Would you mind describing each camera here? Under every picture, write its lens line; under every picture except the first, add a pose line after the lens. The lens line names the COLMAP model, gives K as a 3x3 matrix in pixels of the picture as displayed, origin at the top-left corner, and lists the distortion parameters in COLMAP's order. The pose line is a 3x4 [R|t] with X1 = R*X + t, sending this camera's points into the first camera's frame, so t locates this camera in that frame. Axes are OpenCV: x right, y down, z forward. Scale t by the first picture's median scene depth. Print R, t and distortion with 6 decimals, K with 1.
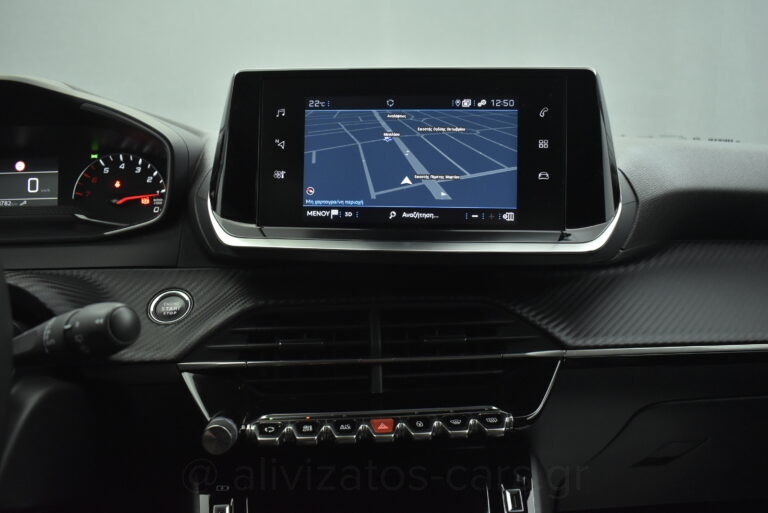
lens RADIAL K [[592.6, 0, 384.0], [0, 592.6, 256.5], [0, 0, 1]] dist [-0.100489, 0.005247]
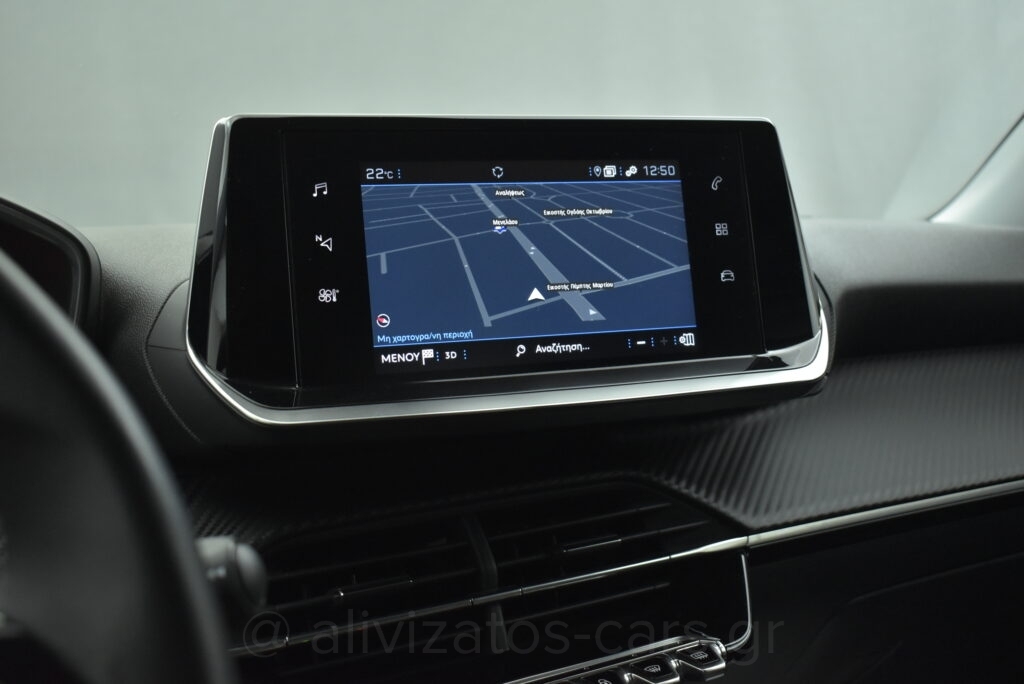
lens RADIAL K [[1044.8, 0, 512.0], [0, 1044.8, 342.0], [0, 0, 1]] dist [-0.068753, -0.021274]
pose [[0.914972, -0.069816, 0.397431, -0.425382], [0.108227, 0.991291, -0.075023, 0.001665], [-0.388732, 0.111656, 0.914560, 0.004982]]
